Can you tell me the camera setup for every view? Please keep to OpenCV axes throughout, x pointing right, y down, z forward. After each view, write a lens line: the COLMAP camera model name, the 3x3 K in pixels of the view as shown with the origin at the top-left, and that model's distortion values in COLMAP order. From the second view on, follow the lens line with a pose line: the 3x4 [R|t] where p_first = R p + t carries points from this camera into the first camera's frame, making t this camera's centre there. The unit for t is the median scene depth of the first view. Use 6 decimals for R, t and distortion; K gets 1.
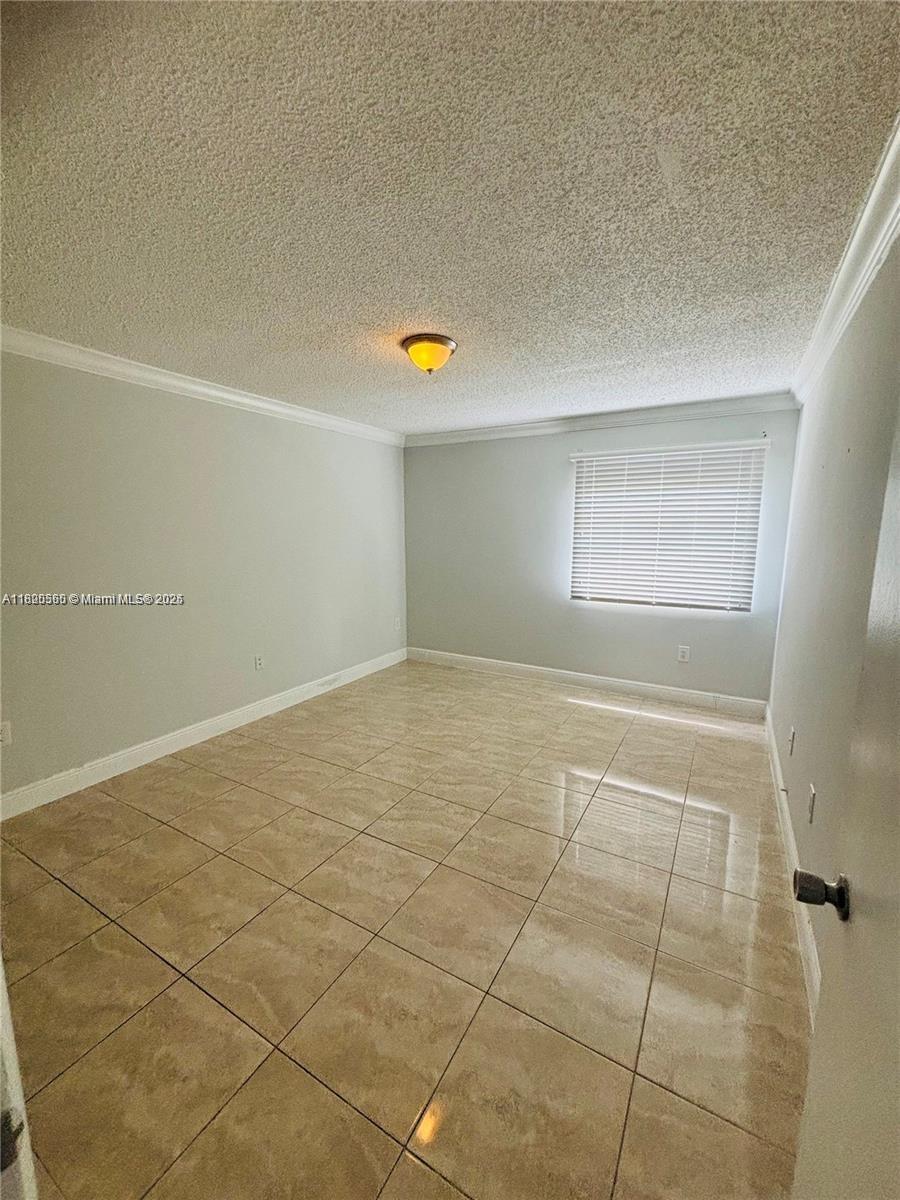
lens RADIAL K [[483.9, 0, 450.0], [0, 483.9, 600.0], [0, 0, 1]] dist [-0.003654, -0.000169]
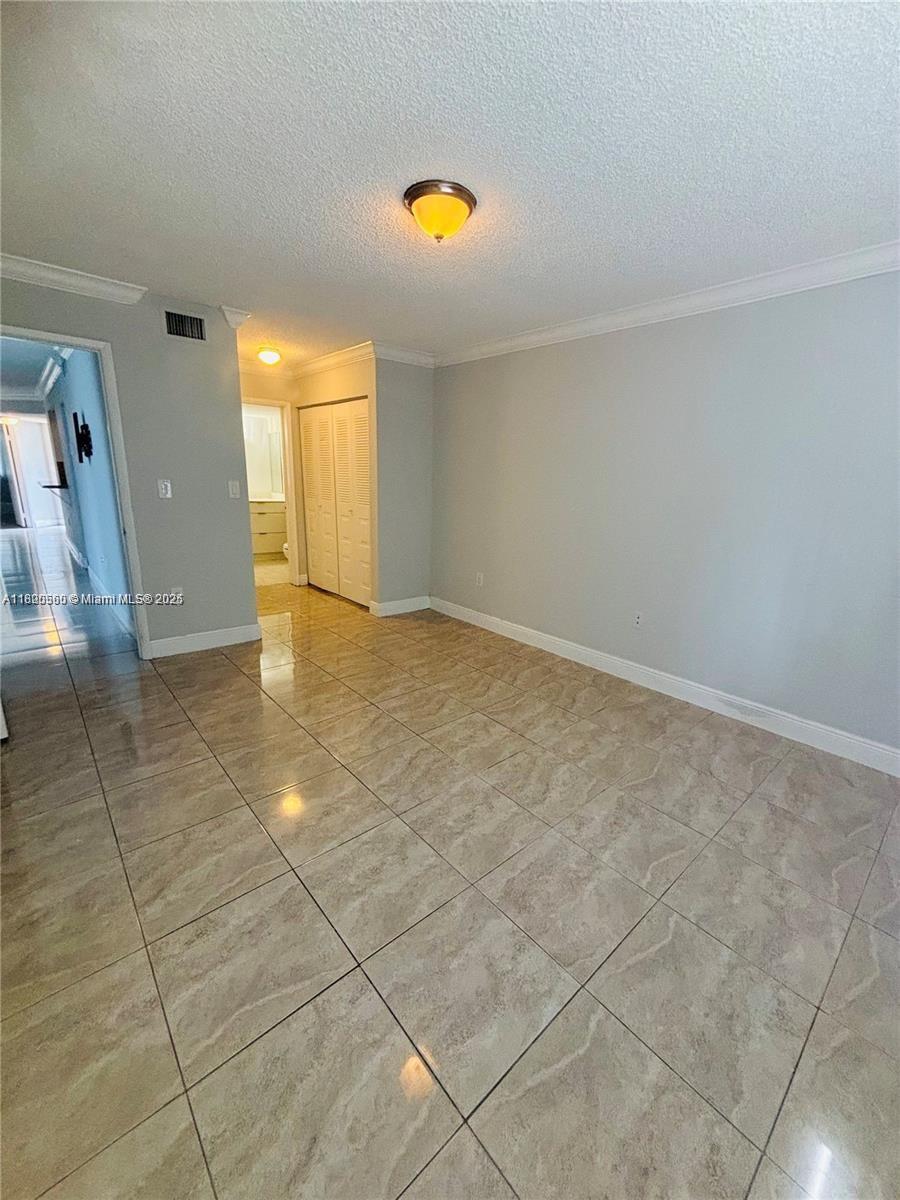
lens RADIAL K [[483.9, 0, 450.0], [0, 483.9, 600.0], [0, 0, 1]] dist [-0.003654, -0.000169]
pose [[-0.322838, 0.222798, -0.919857, 0.582326], [-0.178709, 0.940066, 0.290413, -0.113455], [0.929429, 0.258143, -0.263673, 1.015258]]
